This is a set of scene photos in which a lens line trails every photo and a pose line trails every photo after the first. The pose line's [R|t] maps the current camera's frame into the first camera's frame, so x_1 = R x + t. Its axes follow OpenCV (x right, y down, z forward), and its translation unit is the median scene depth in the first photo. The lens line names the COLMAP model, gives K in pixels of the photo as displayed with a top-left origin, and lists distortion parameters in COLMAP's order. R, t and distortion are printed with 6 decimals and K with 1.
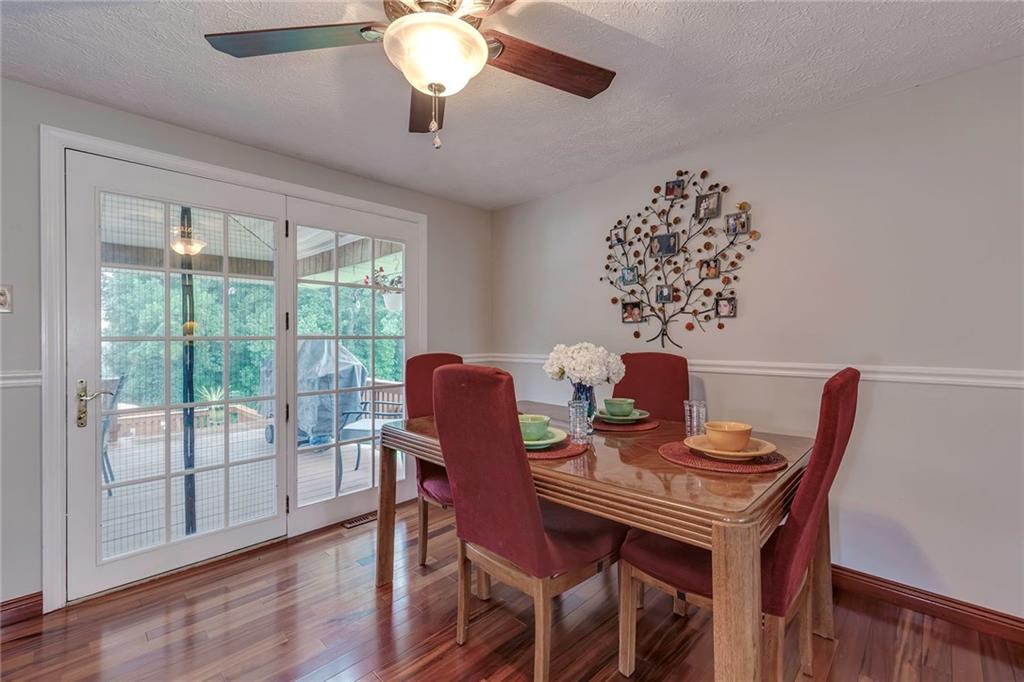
lens RADIAL K [[444.4, 0, 519.6], [0, 444.4, 342.8], [0, 0, 1]] dist [-0.001782, -0.000061]
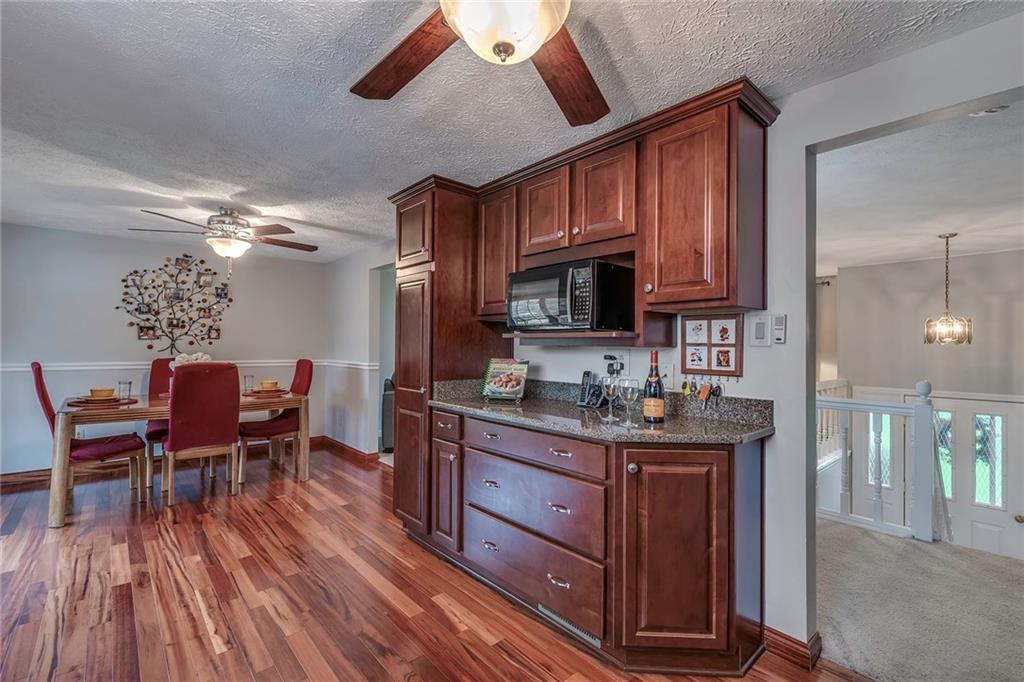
lens RADIAL K [[453.6, 0, 510.4], [0, 453.6, 336.6], [0, 0, 1]] dist [0.001178, 0.000702]
pose [[0.081172, 0.028974, 0.996279, -1.324286], [-0.001498, 0.999580, -0.028948, -0.010923], [-0.996699, 0.000857, 0.081181, -0.430760]]
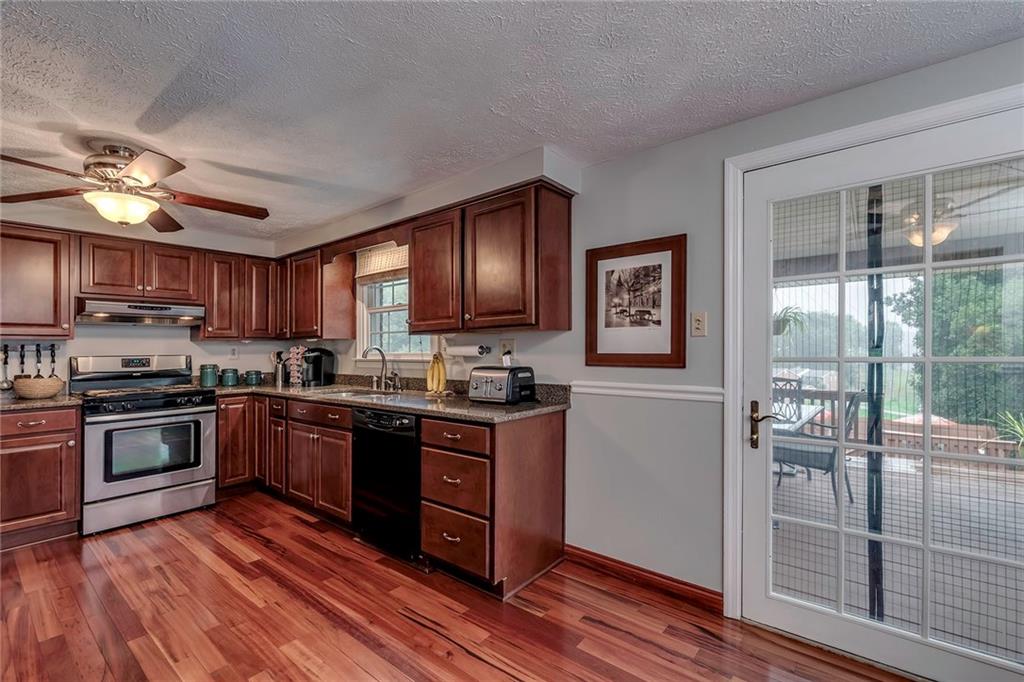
lens RADIAL K [[448.5, 0, 510.2], [0, 448.5, 350.3], [0, 0, 1]] dist [-0.000925, -0.000492]
pose [[0.073489, 0.006307, -0.997276, -0.026196], [-0.001202, 0.999980, 0.006236, -0.026235], [0.997295, 0.000740, 0.073495, 0.294570]]
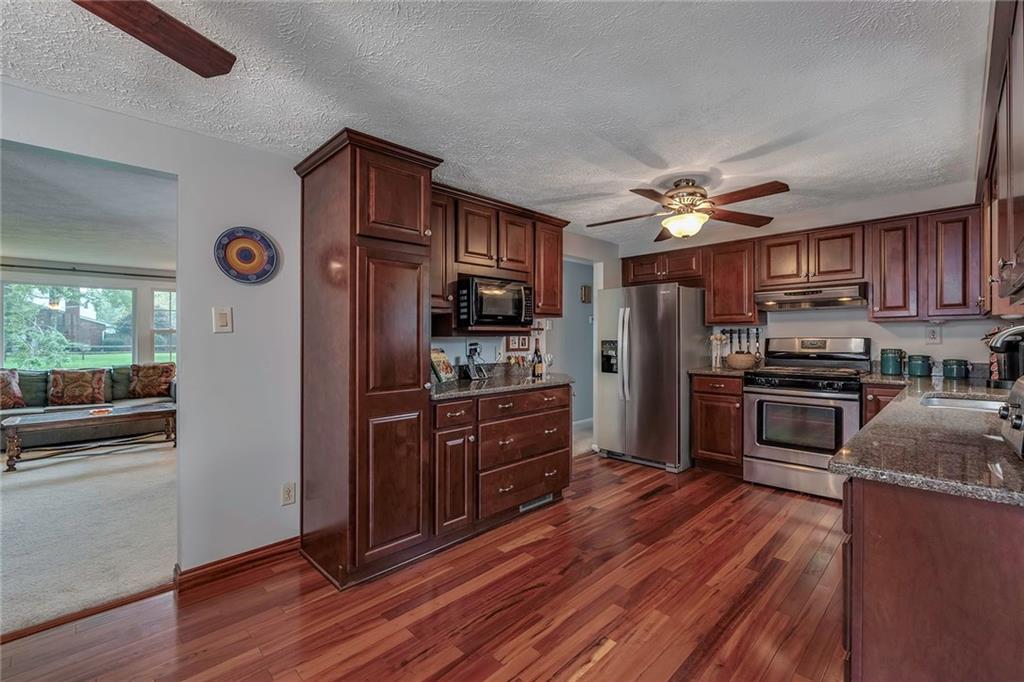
lens RADIAL K [[453.6, 0, 510.4], [0, 453.6, 336.6], [0, 0, 1]] dist [0.001178, 0.000702]
pose [[-0.999797, 0.010878, 0.016965, -0.523544], [0.011074, 0.999872, 0.011510, -0.032264], [-0.016837, 0.011695, -0.999790, 0.758250]]
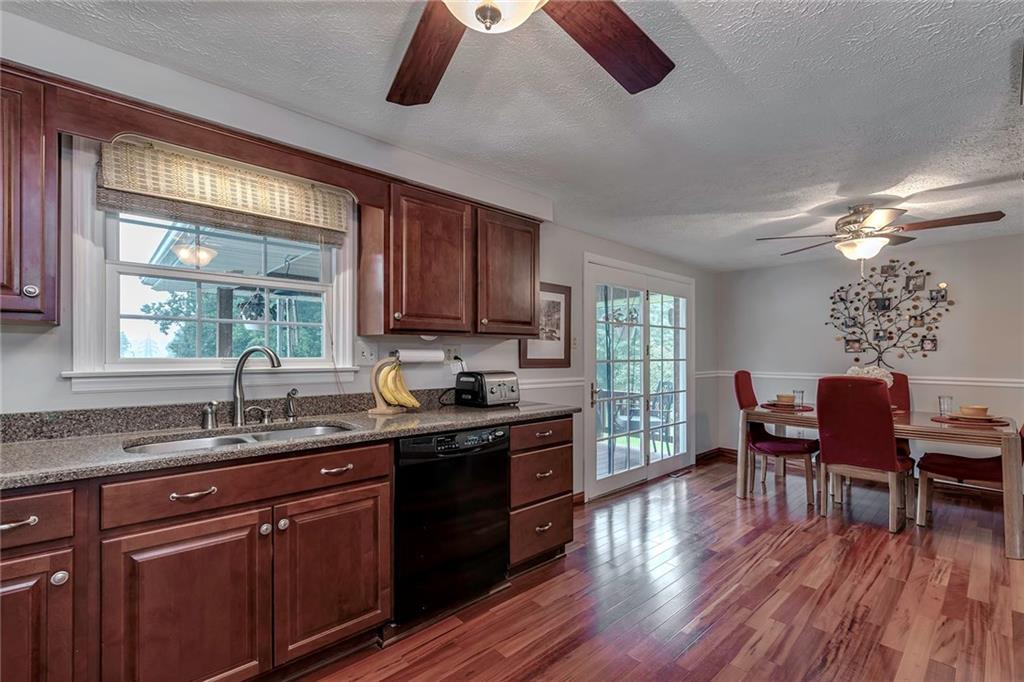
lens RADIAL K [[448.0, 0, 515.6], [0, 448.0, 358.0], [0, 0, 1]] dist [-0.006713, -0.000089]
pose [[0.997931, 0.008857, -0.063682, -0.906884], [-0.008995, 0.999958, -0.001871, -0.012506], [0.063662, 0.002440, 0.997969, -0.710145]]
